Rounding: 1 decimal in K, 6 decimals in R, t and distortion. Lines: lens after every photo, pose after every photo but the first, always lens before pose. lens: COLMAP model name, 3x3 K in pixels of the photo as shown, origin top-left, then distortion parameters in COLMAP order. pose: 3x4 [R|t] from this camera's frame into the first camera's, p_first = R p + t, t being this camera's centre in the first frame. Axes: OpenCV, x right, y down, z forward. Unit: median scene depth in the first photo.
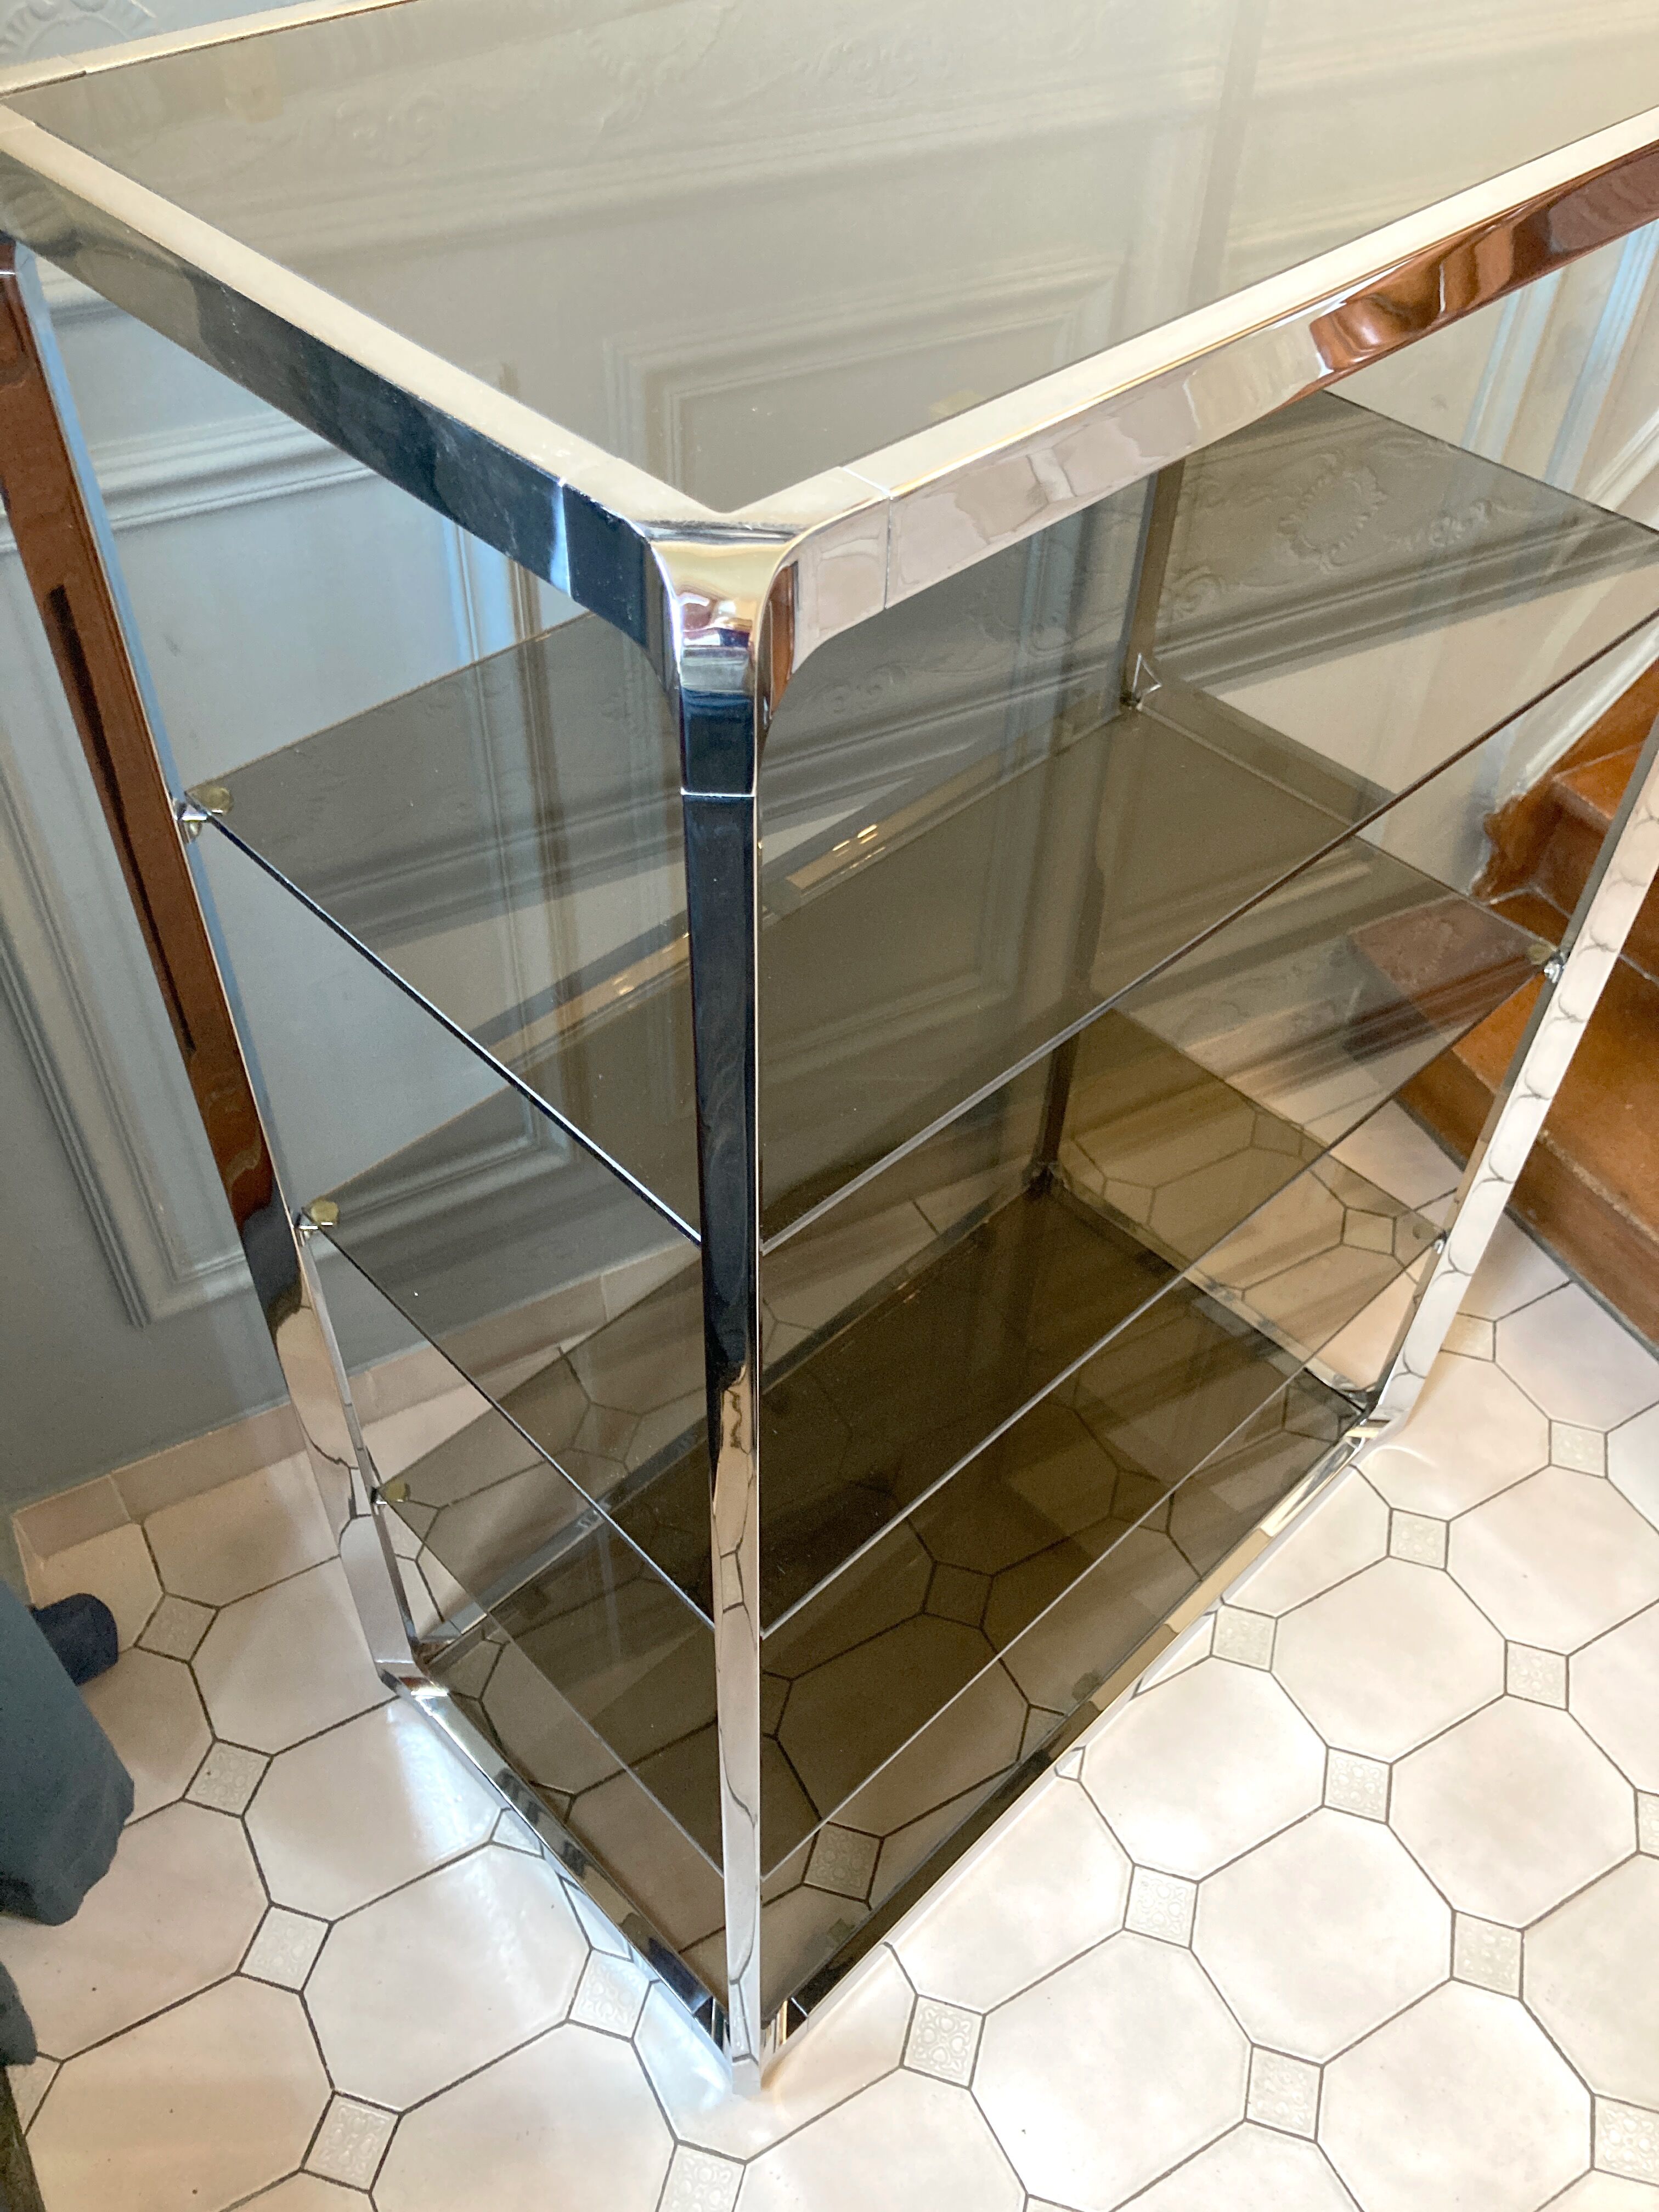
lens RADIAL K [[1818.3, 0, 839.6], [0, 1818.3, 1089.0], [0, 0, 1]] dist [0.012712, 0.001409]
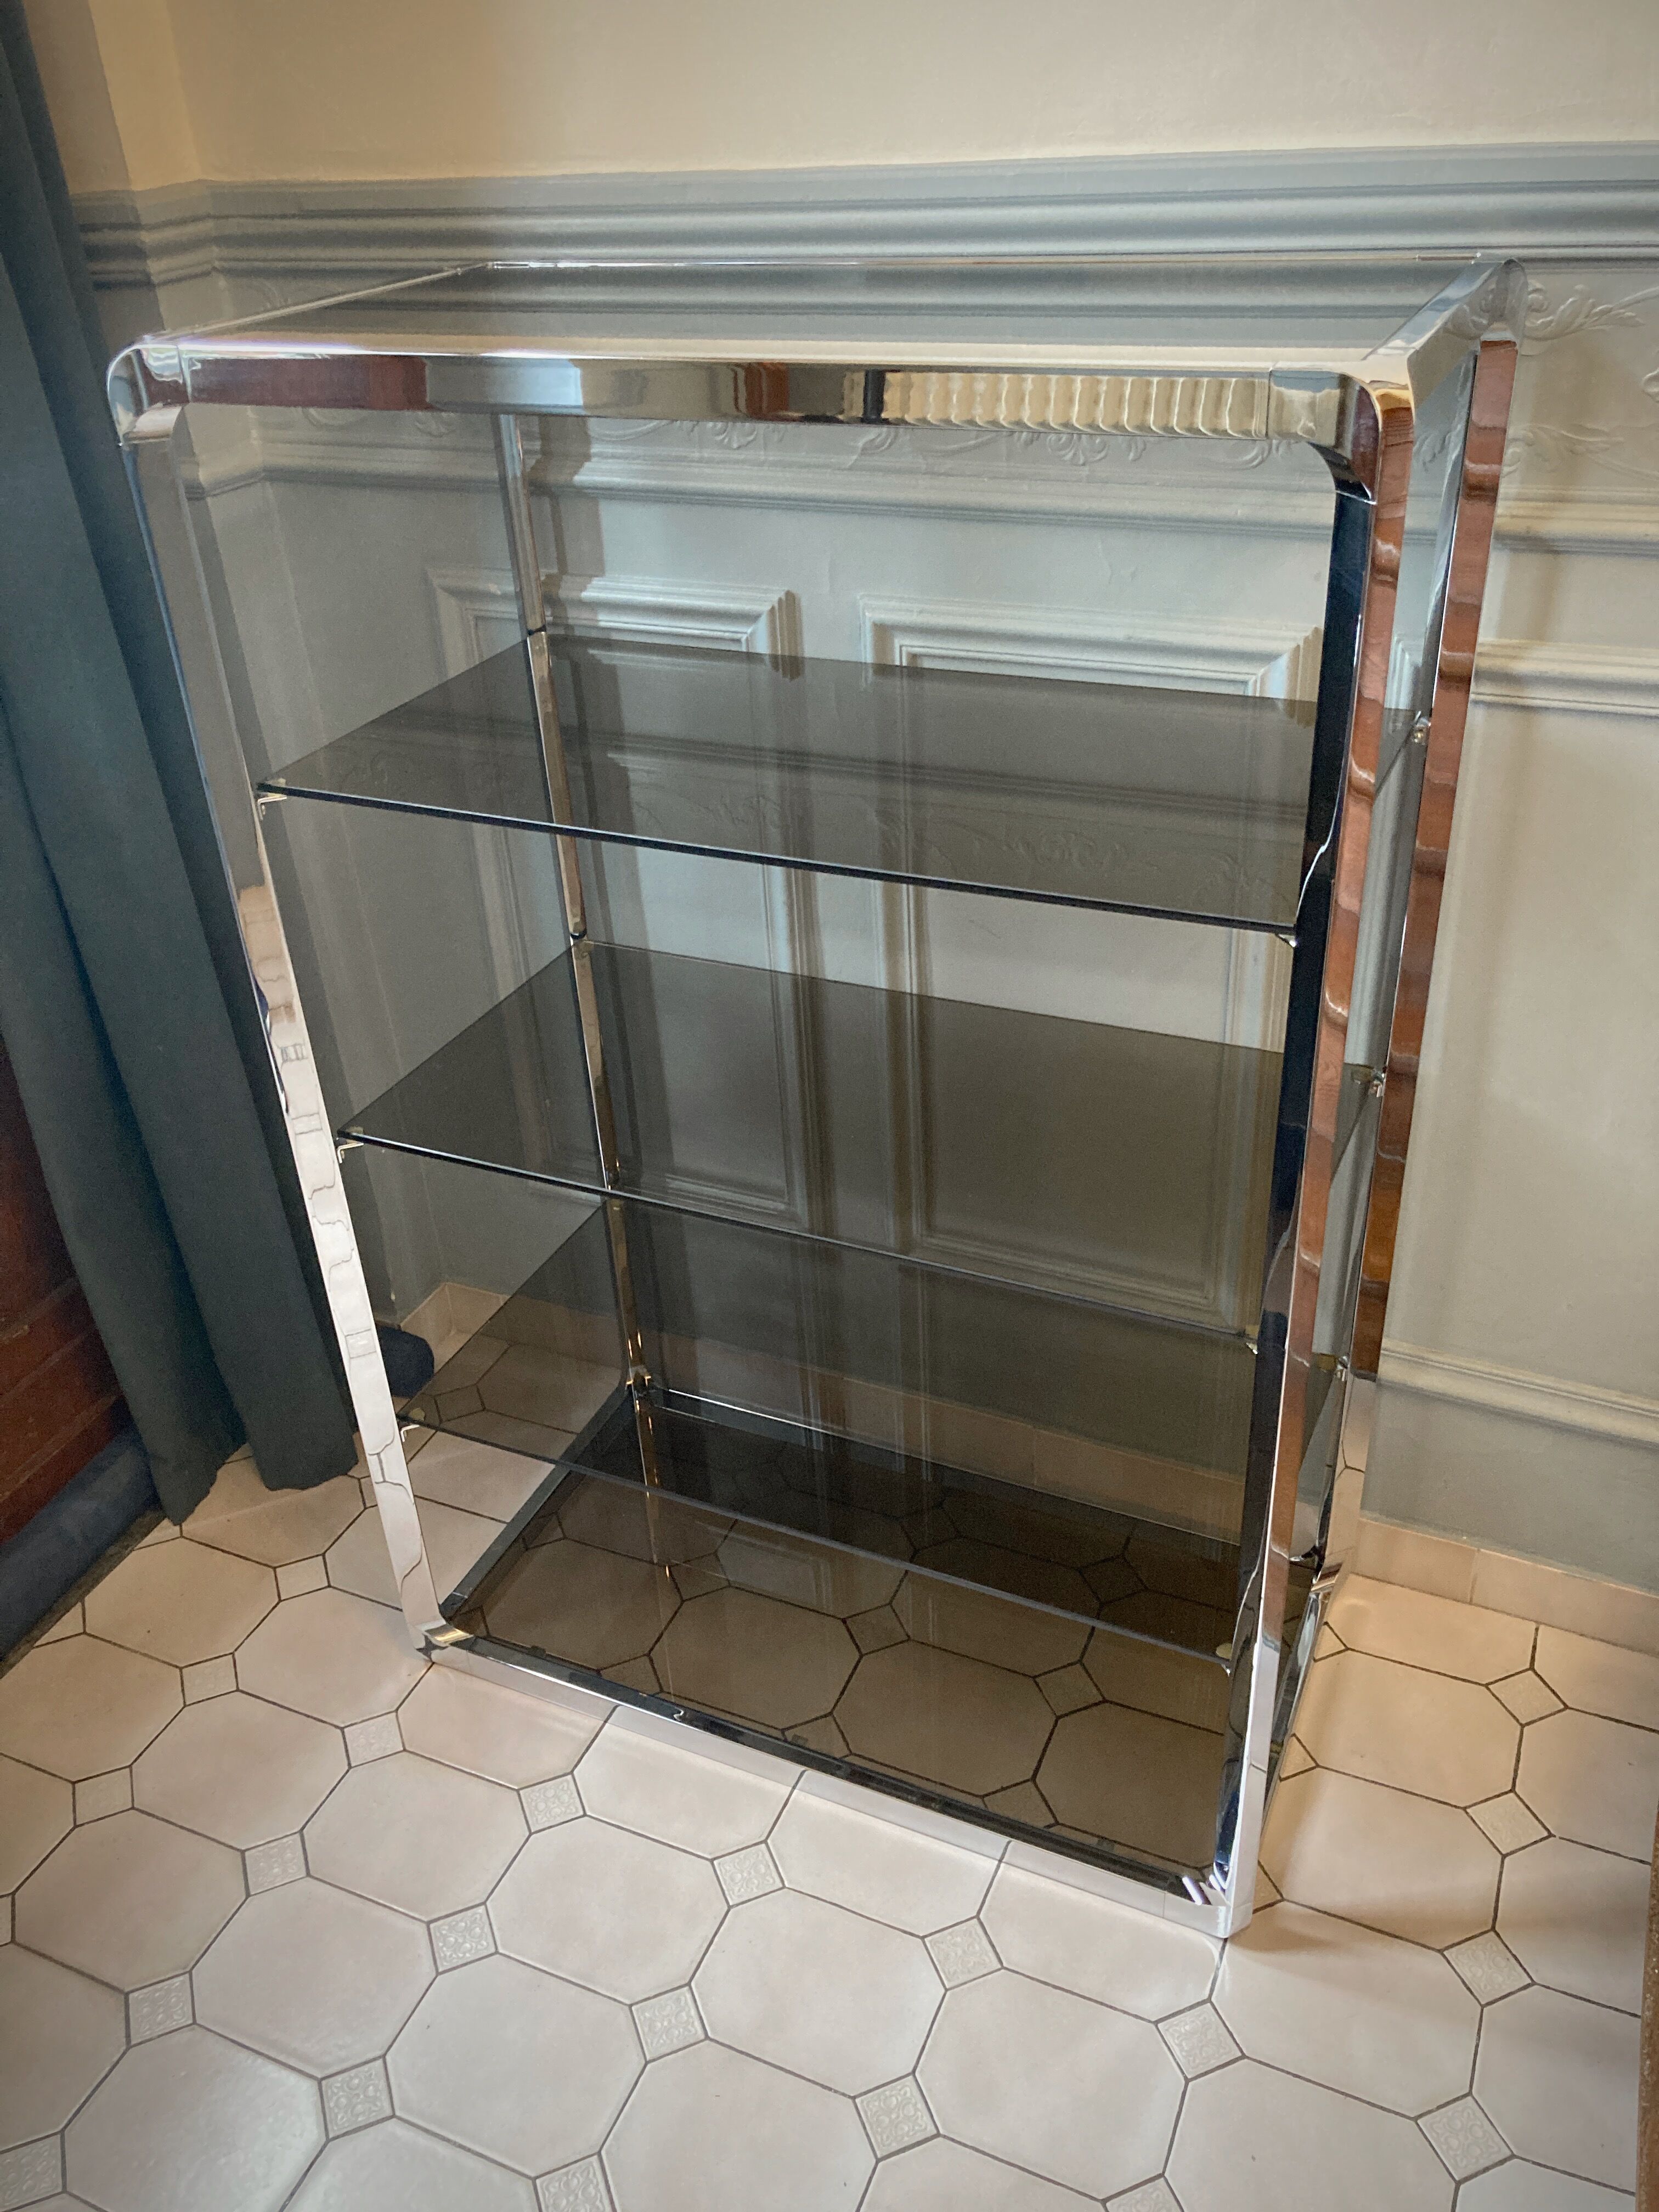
lens RADIAL K [[1817.8, 0, 818.4], [0, 1817.8, 1133.1], [0, 0, 1]] dist [0.025511, -0.005265]
pose [[0.589169, 0.367179, -0.719764, 0.773478], [-0.528422, 0.848982, 0.000553, -0.030563], [0.611270, 0.380013, 0.694219, 0.127233]]
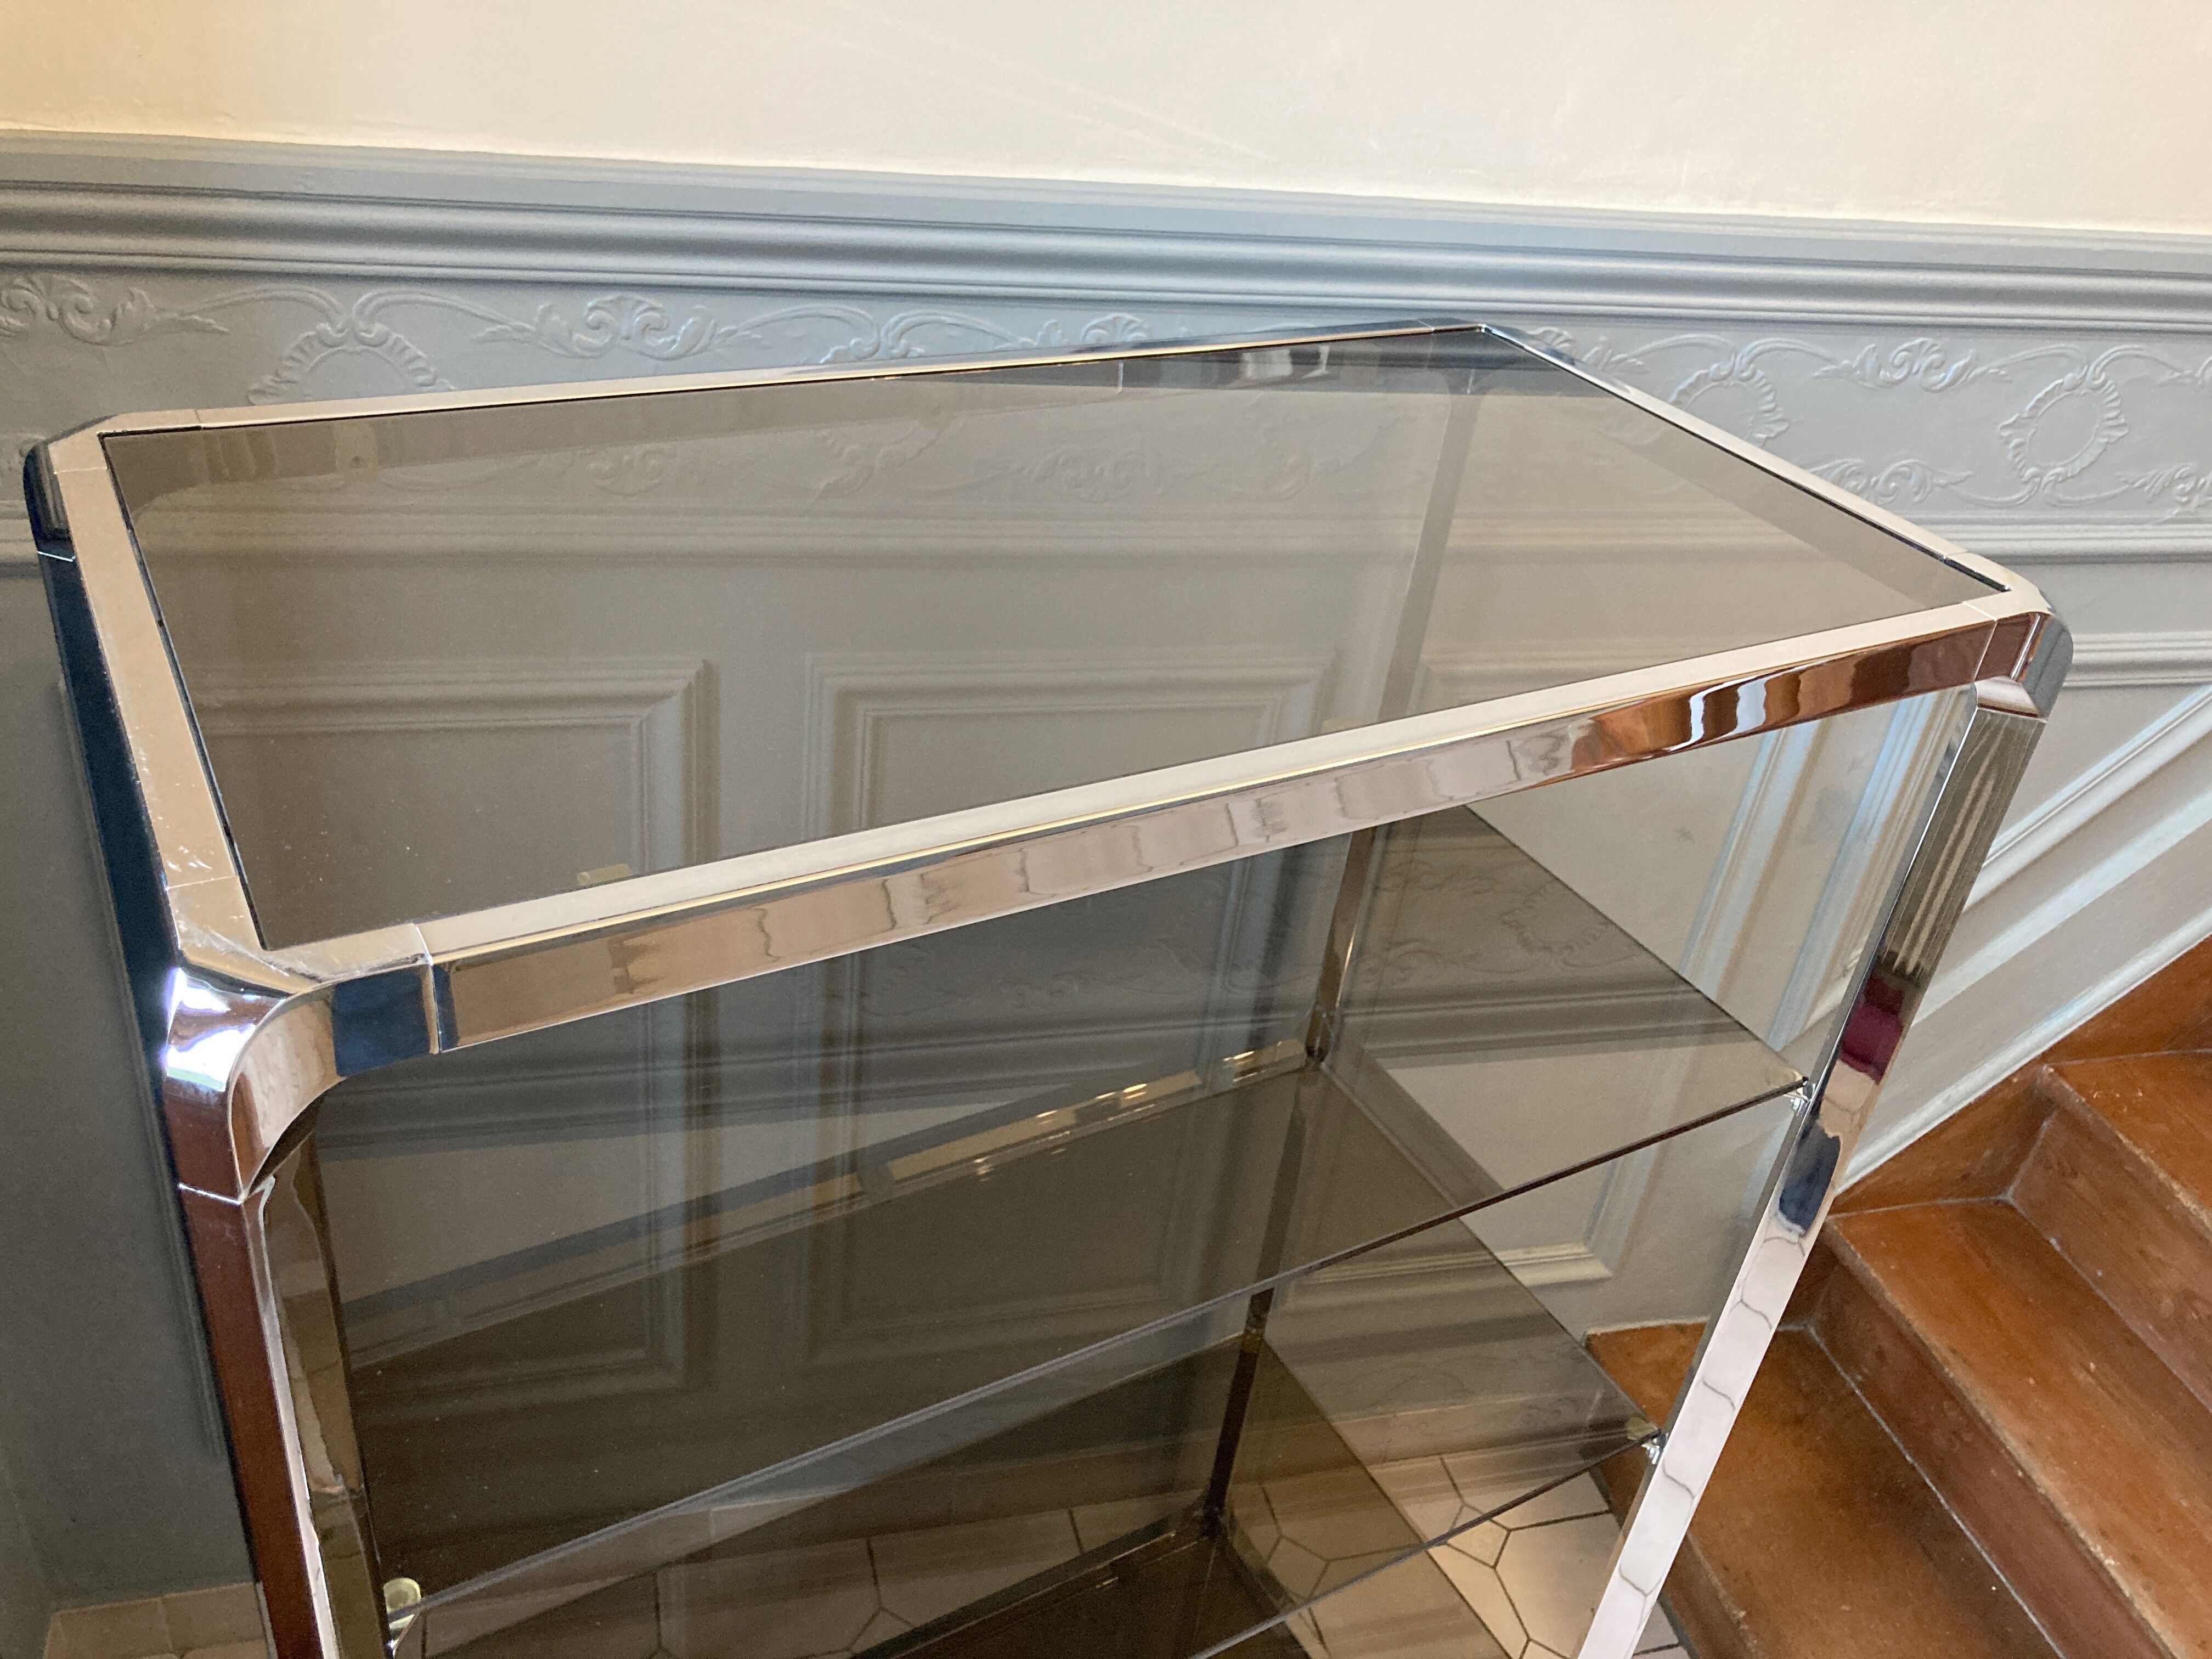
lens RADIAL K [[1830.4, 0, 1108.7], [0, 1830.4, 806.4], [0, 0, 1]] dist [0.009753, 0.006166]
pose [[0.967780, 0.193961, -0.160567, 0.186077], [-0.228940, 0.943285, -0.240417, -0.075999], [0.104829, 0.269431, 0.957297, -0.013177]]
